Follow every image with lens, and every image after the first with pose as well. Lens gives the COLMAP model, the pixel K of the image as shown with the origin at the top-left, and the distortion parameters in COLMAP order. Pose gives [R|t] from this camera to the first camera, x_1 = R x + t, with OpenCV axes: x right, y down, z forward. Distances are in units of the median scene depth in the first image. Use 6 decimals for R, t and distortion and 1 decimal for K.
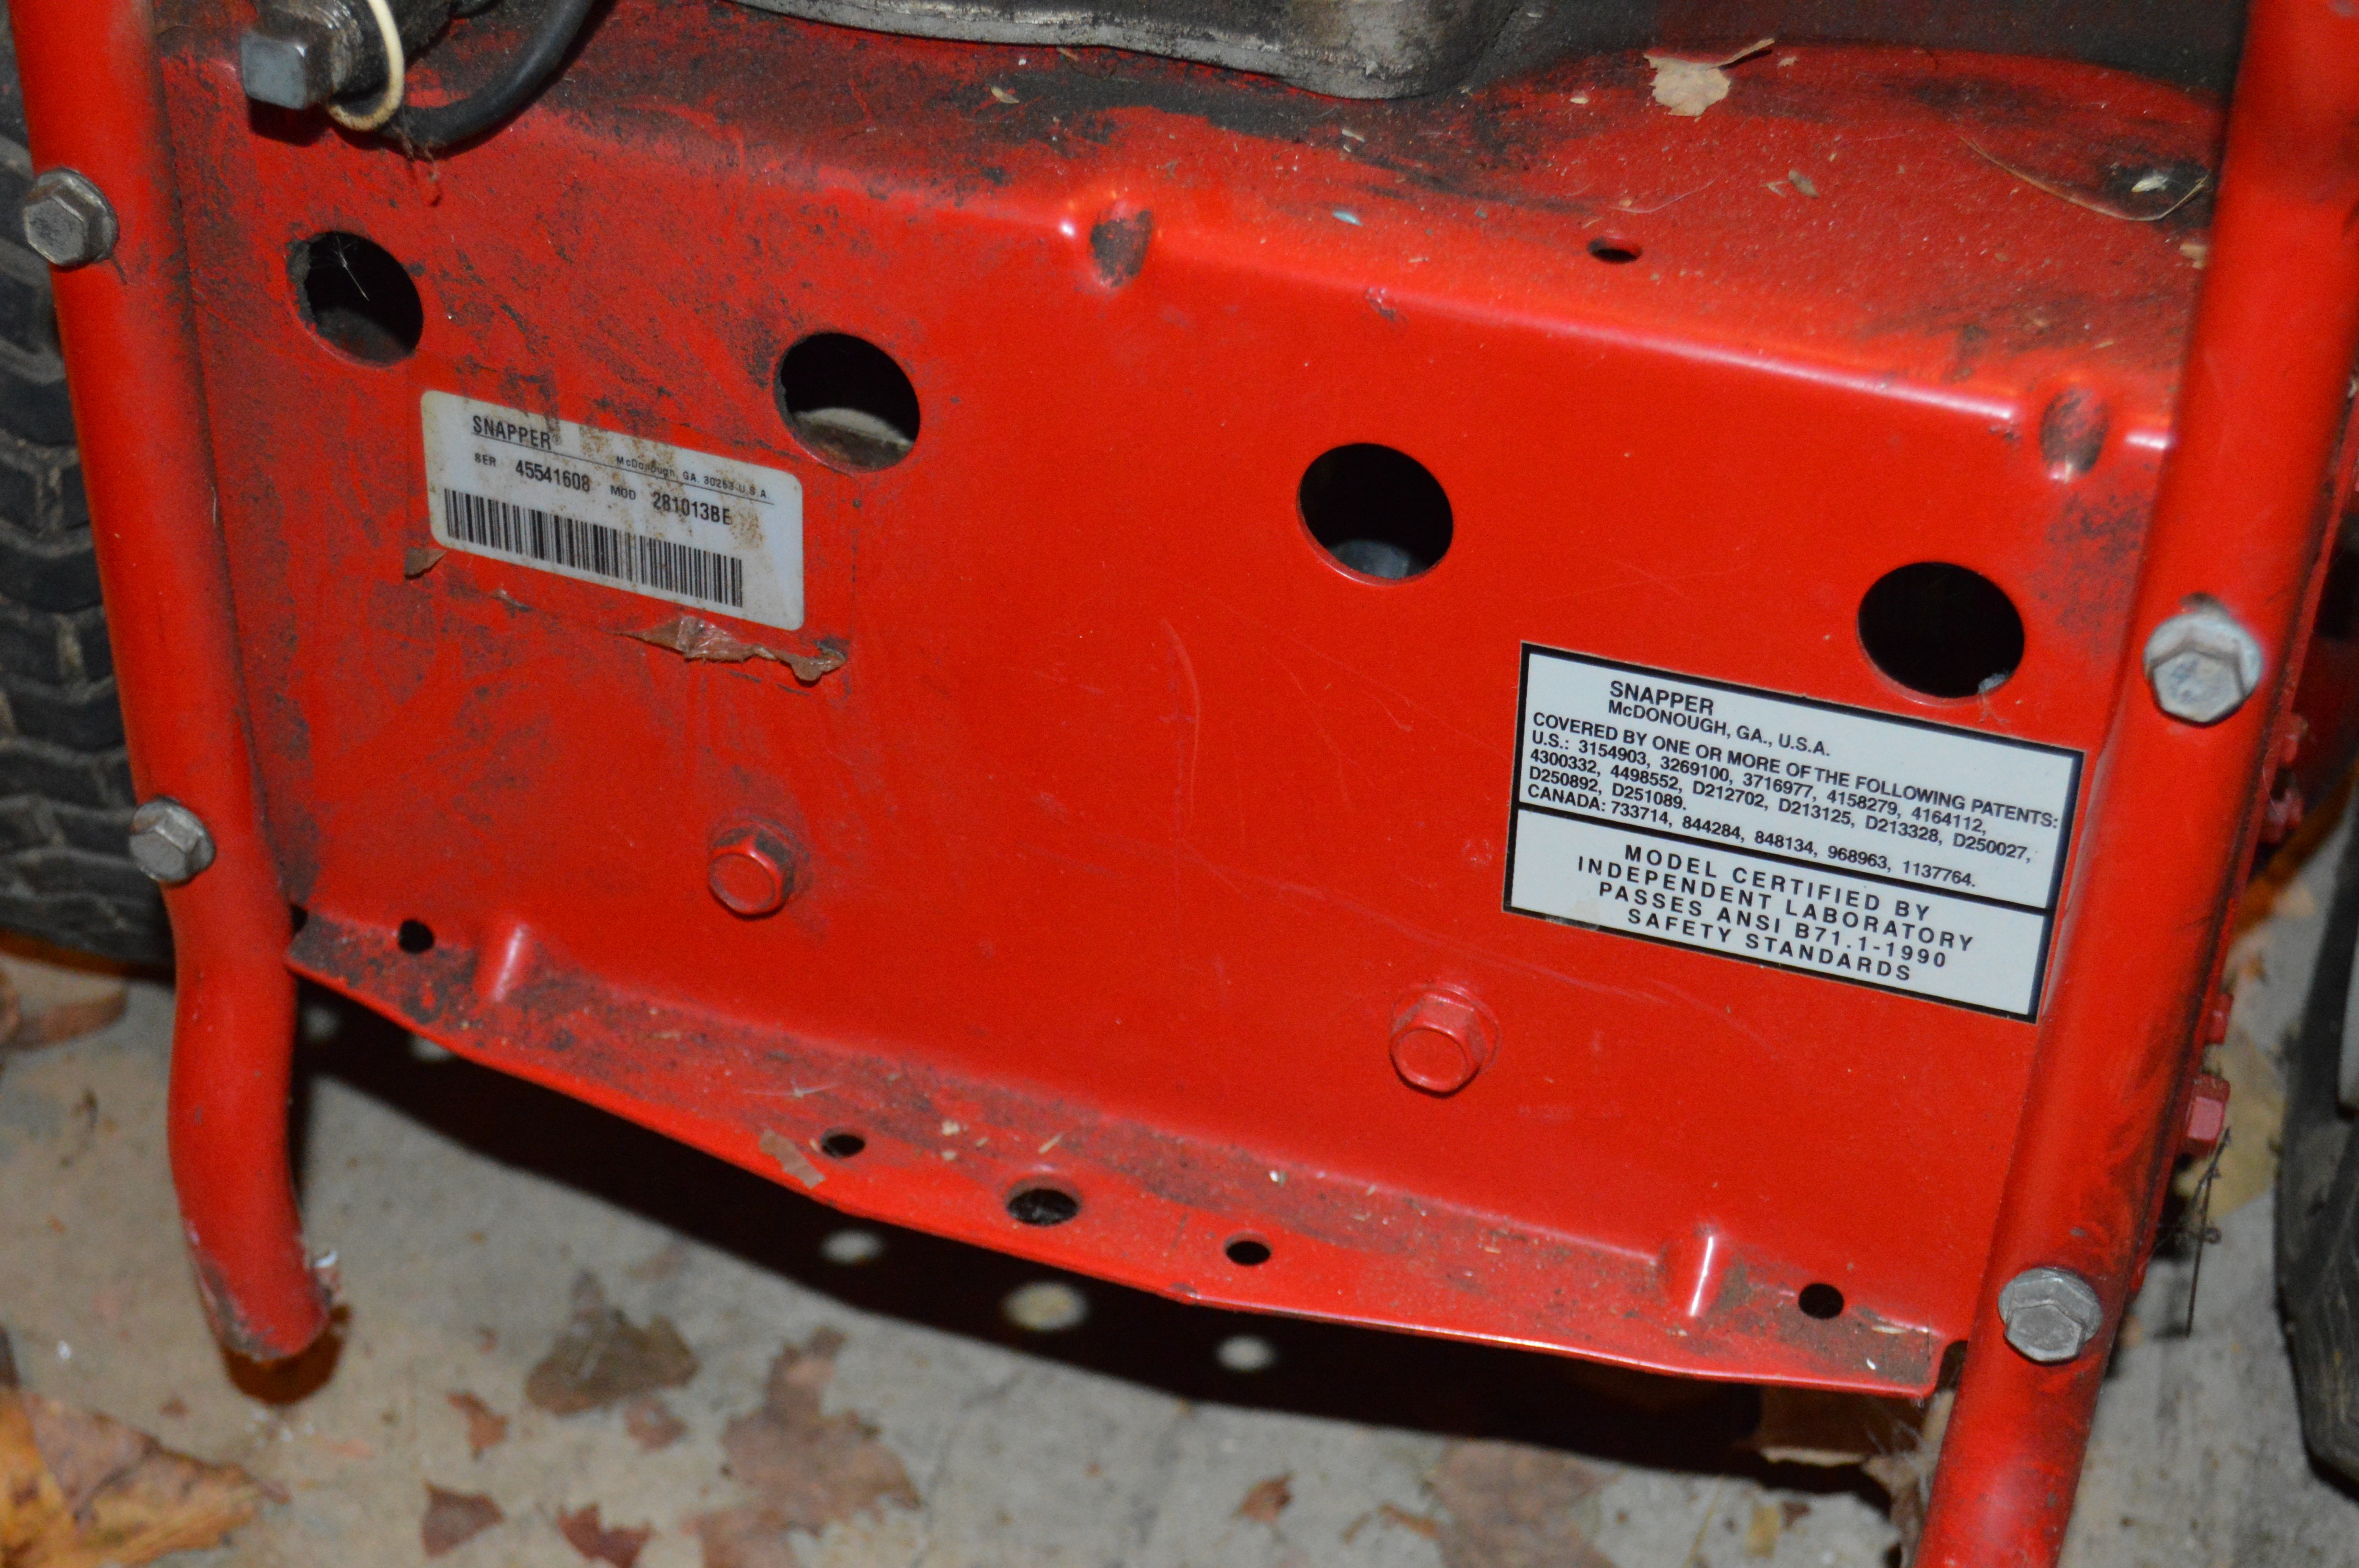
lens RADIAL K [[3783.7, 0, 1181.9], [0, 3783.7, 784.4], [0, 0, 1]] dist [-0.004658, 0.000000]
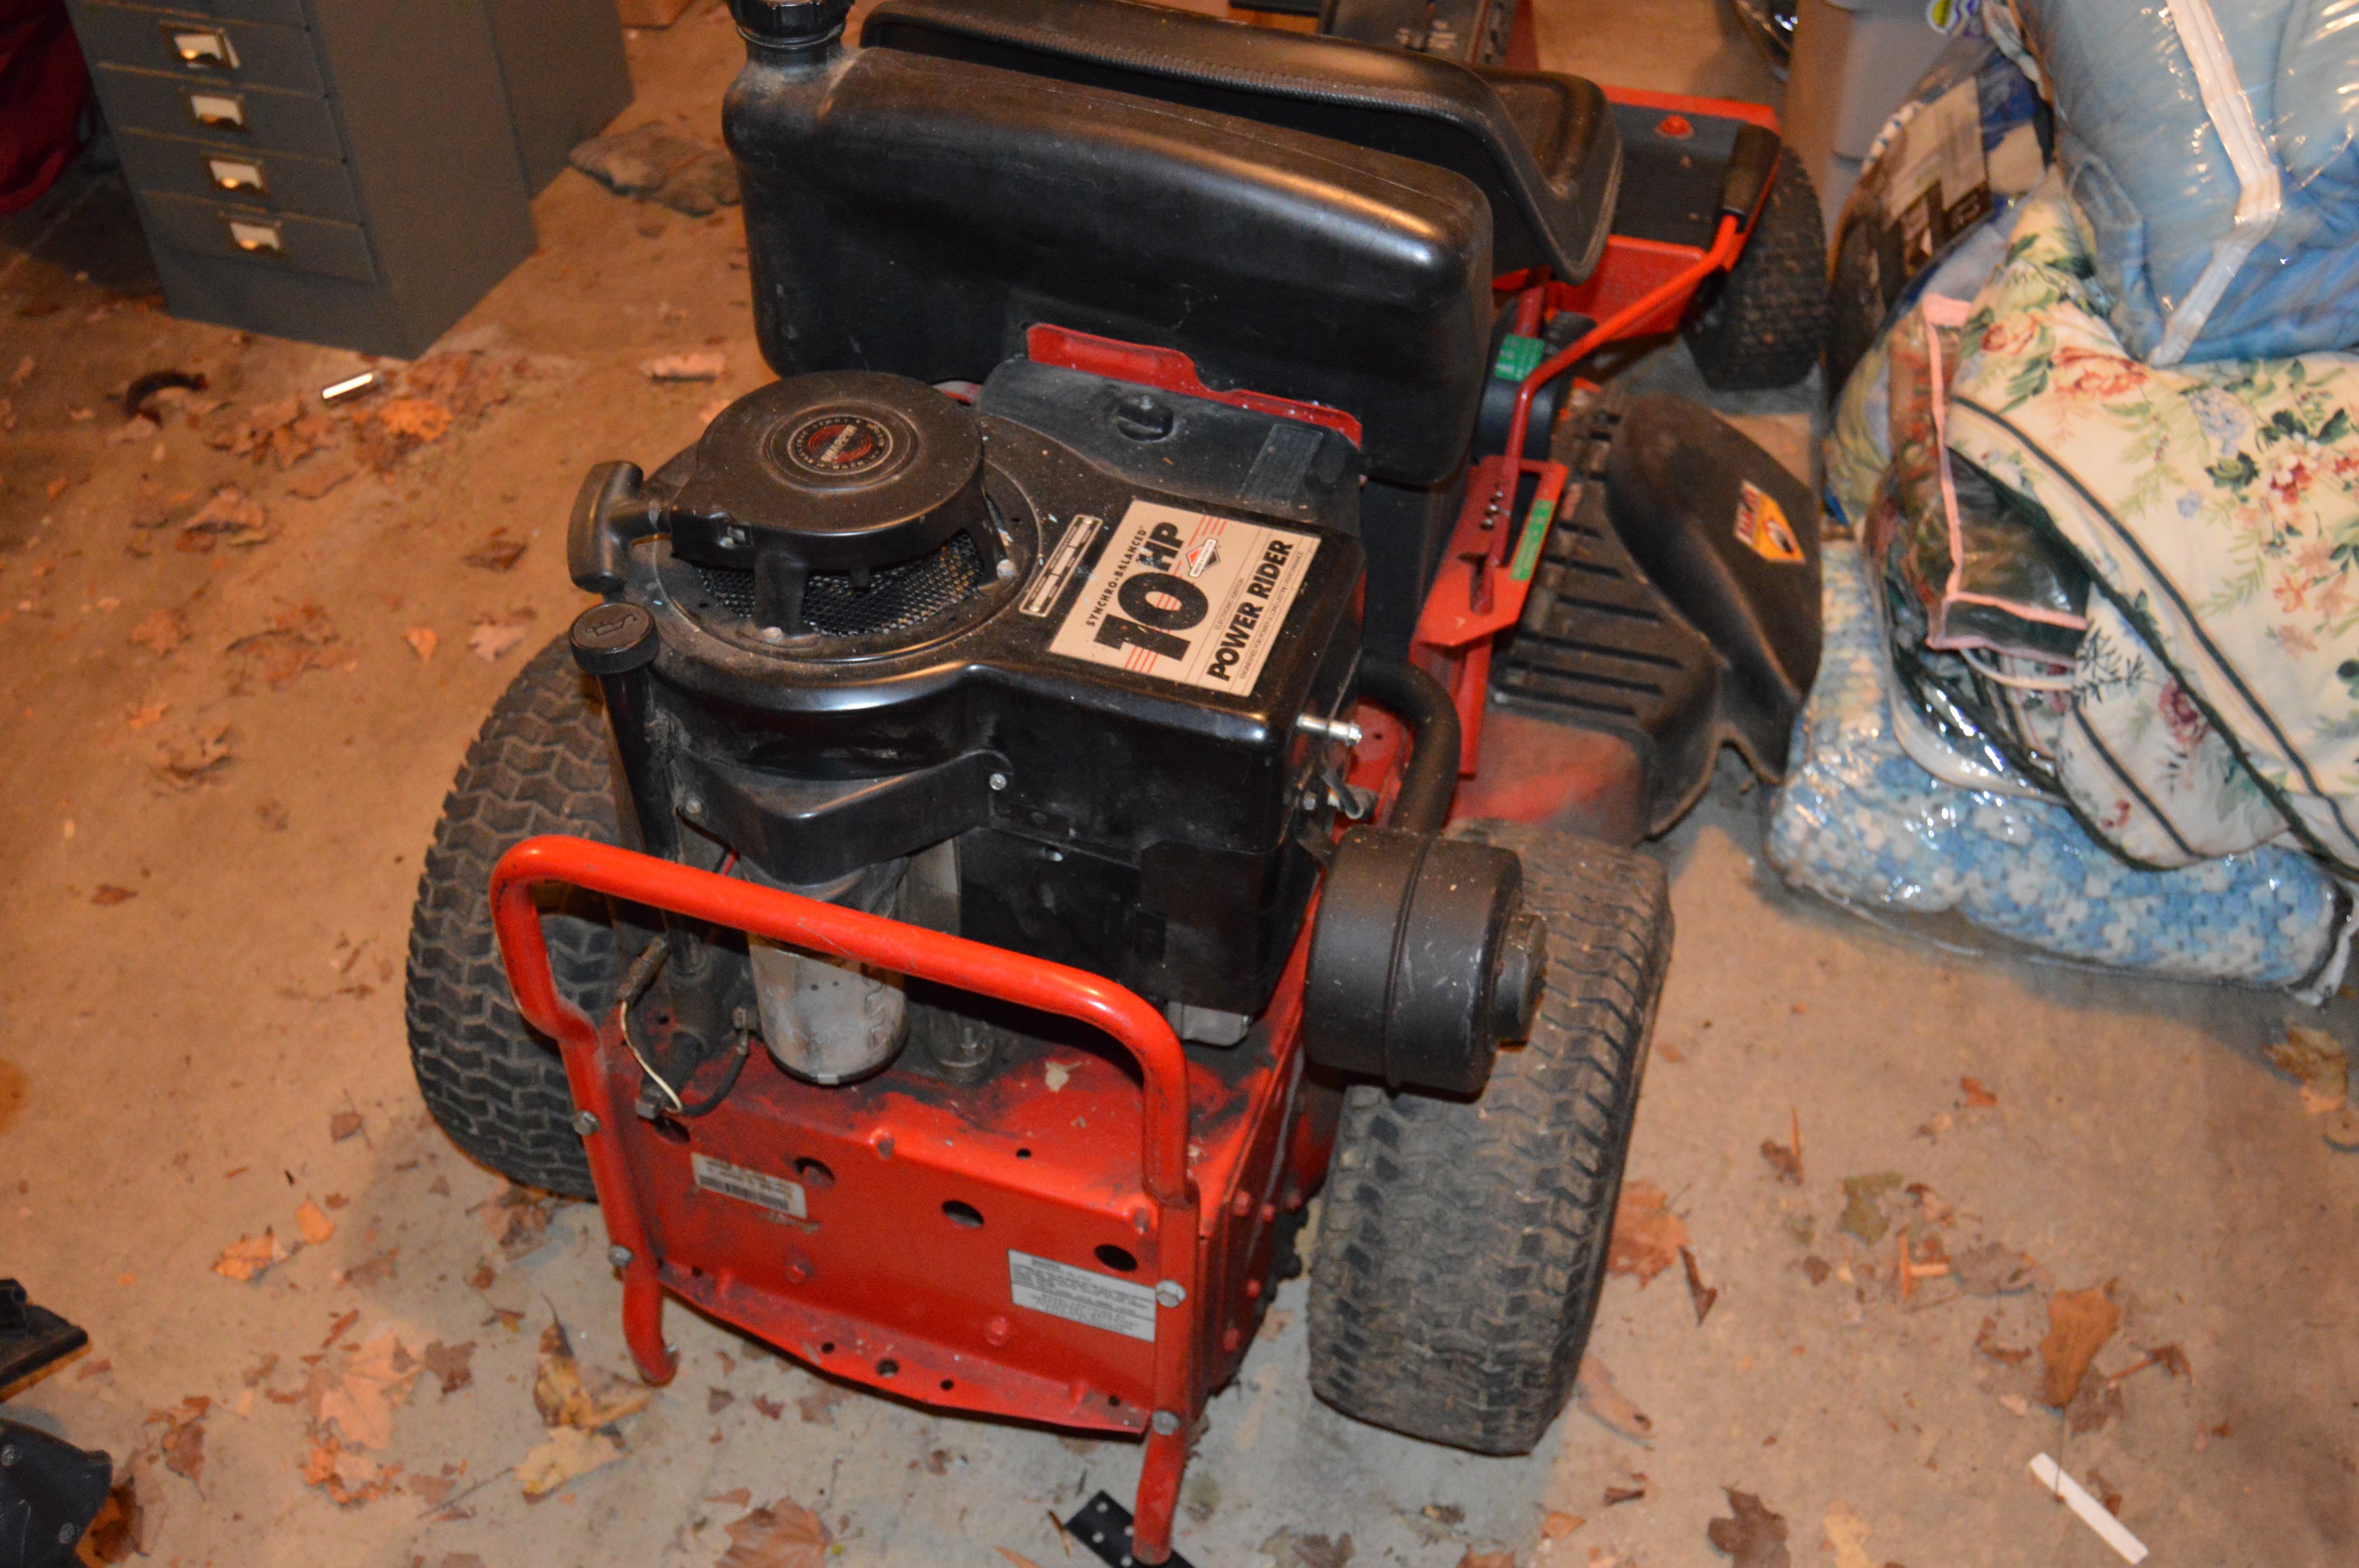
lens RADIAL K [[2324.3, 0, 1173.2], [0, 2324.3, 784.1], [0, 0, 1]] dist [-0.012677, 0.000000]
pose [[0.999854, -0.016802, -0.003123, 0.240679], [0.017062, 0.991946, 0.125510, -0.681666], [0.000989, -0.125545, 0.992087, -1.011709]]
